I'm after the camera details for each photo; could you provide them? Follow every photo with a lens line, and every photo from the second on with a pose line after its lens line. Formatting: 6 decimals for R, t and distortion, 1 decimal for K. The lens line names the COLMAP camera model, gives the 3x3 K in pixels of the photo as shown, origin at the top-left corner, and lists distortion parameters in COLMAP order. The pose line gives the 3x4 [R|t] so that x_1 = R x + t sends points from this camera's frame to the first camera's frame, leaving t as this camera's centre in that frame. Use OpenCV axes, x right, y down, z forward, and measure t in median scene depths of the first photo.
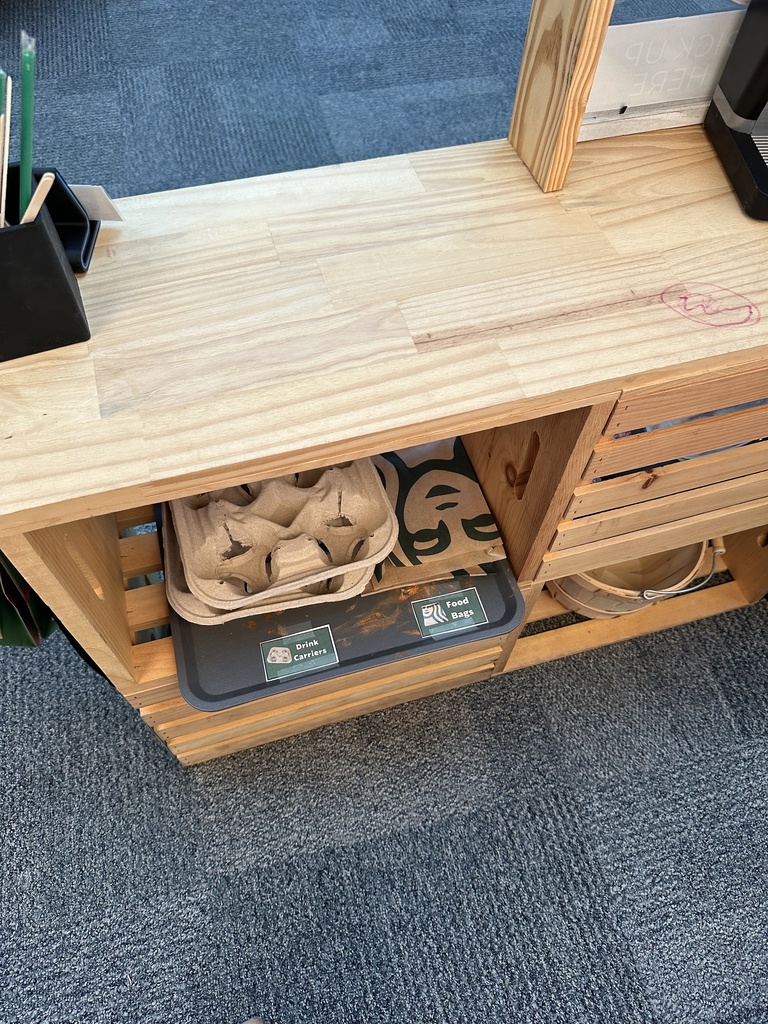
lens RADIAL K [[726.2, 0, 384.0], [0, 726.2, 512.0], [0, 0, 1]] dist [0.002754, -0.000090]
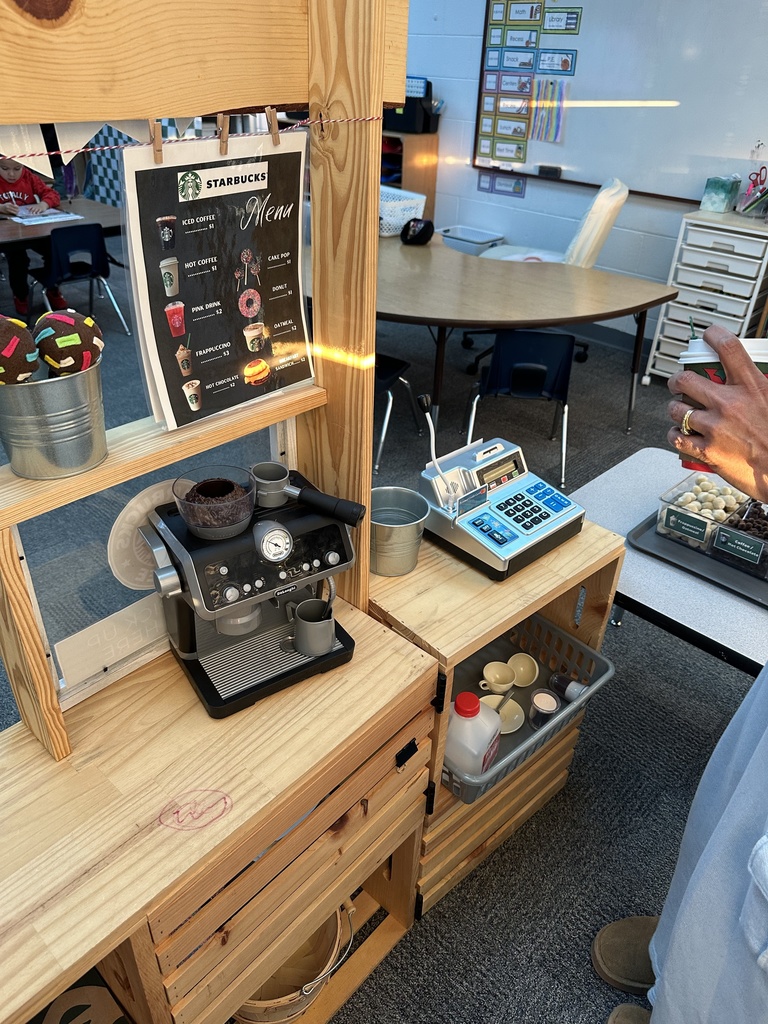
lens RADIAL K [[726.2, 0, 384.0], [0, 726.2, 512.0], [0, 0, 1]] dist [0.002754, -0.000090]
pose [[0.856350, -0.280421, 0.433623, 0.278100], [0.433723, 0.846319, -0.309239, -0.161273], [-0.280266, 0.452889, 0.846370, -0.448293]]
